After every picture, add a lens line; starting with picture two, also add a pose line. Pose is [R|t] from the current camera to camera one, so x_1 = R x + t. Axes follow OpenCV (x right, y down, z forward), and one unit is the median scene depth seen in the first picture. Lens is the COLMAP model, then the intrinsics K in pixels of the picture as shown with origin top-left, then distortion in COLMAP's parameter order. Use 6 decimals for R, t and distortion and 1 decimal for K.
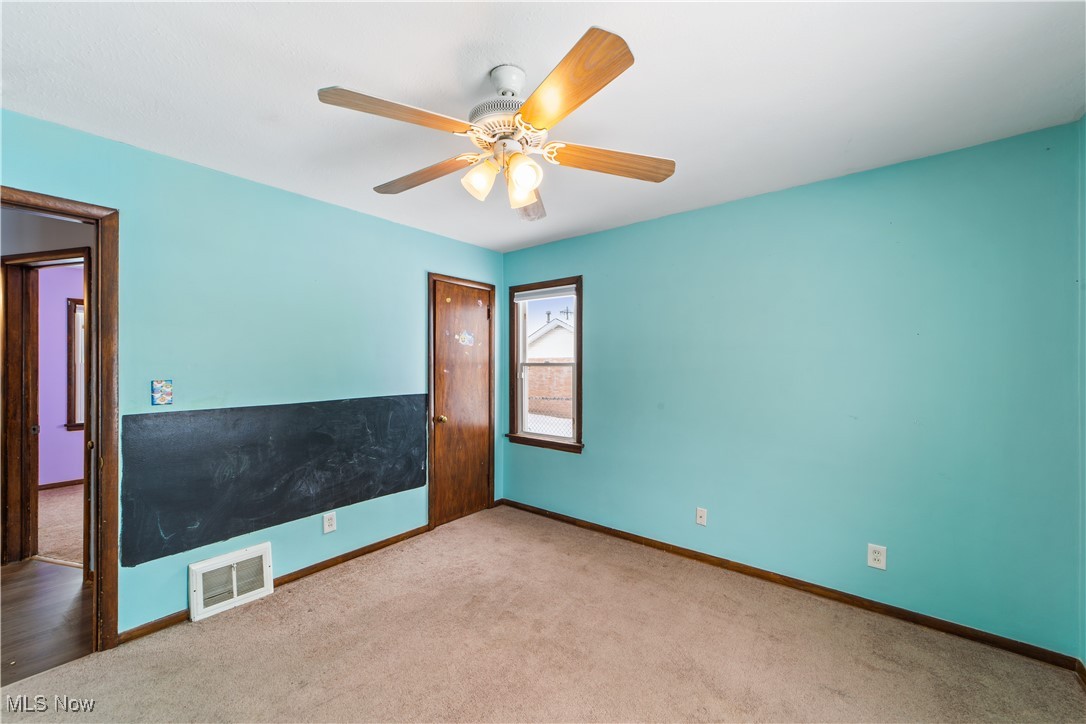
lens RADIAL K [[420.5, 0, 544.8], [0, 420.5, 363.8], [0, 0, 1]] dist [0.001493, 0.000573]
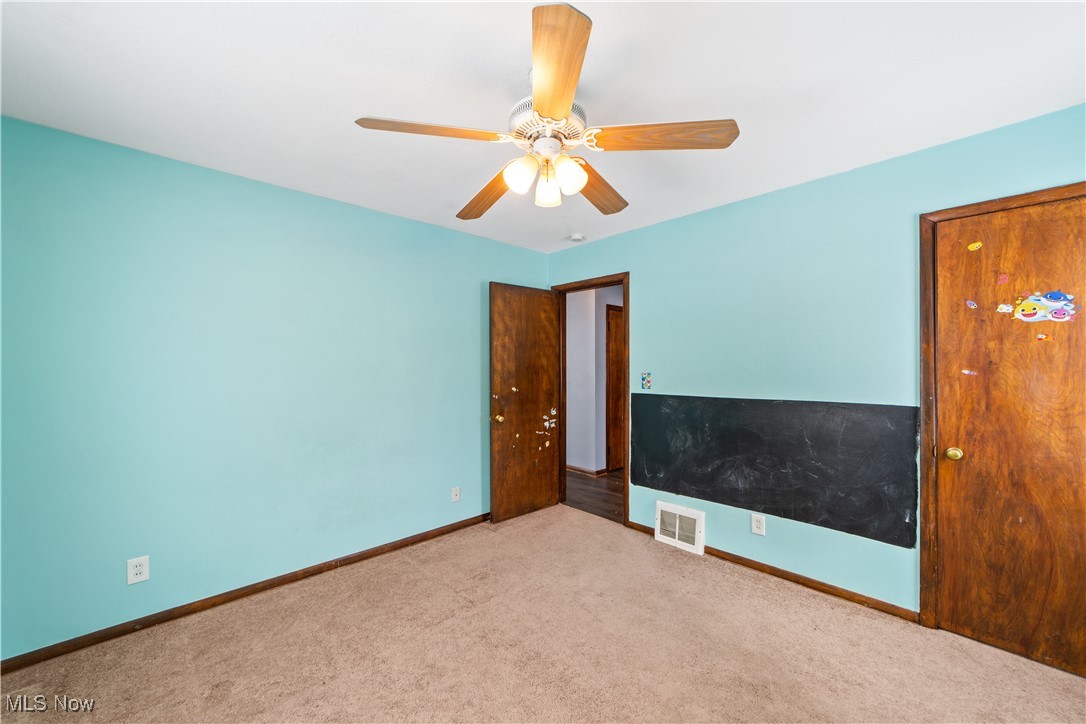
lens RADIAL K [[420.5, 0, 538.4], [0, 420.5, 362.5], [0, 0, 1]] dist [0.001493, 0.000573]
pose [[-0.135020, -0.001720, -0.990841, 0.515570], [0.007103, 0.999971, -0.002704, 0.001877], [0.990817, -0.007403, -0.135004, 0.624036]]
